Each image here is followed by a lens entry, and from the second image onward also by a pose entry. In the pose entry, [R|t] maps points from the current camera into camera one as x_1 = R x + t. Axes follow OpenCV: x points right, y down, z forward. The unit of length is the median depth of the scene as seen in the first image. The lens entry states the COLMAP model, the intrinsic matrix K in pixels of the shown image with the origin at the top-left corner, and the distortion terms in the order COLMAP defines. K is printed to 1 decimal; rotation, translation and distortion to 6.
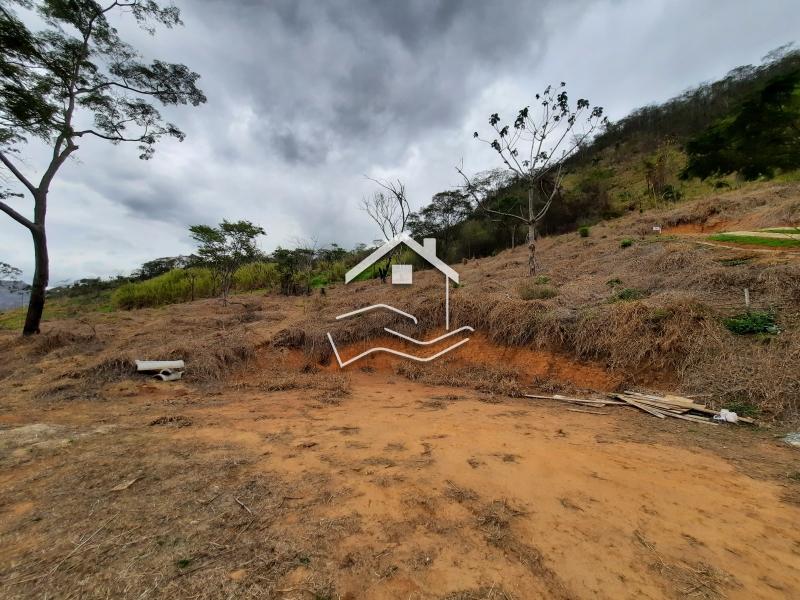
lens RADIAL K [[324.3, 0, 400.9], [0, 324.3, 300.9], [0, 0, 1]] dist [-0.012859, 0.000358]
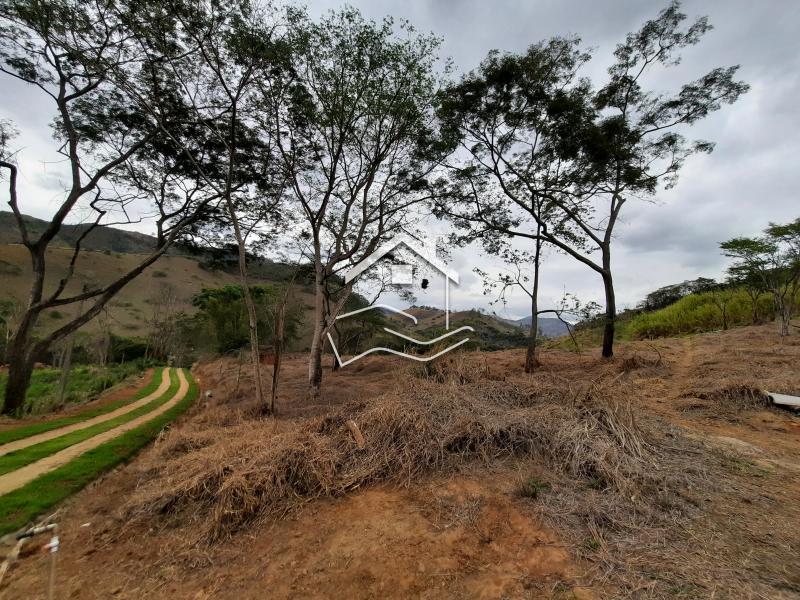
lens RADIAL K [[324.3, 0, 400.6], [0, 324.3, 300.0], [0, 0, 1]] dist [-0.012859, 0.000358]
pose [[0.241477, -0.104037, -0.964814, -0.071354], [0.009181, 0.994437, -0.104934, 0.007101], [0.970363, 0.016481, 0.241089, -0.070521]]
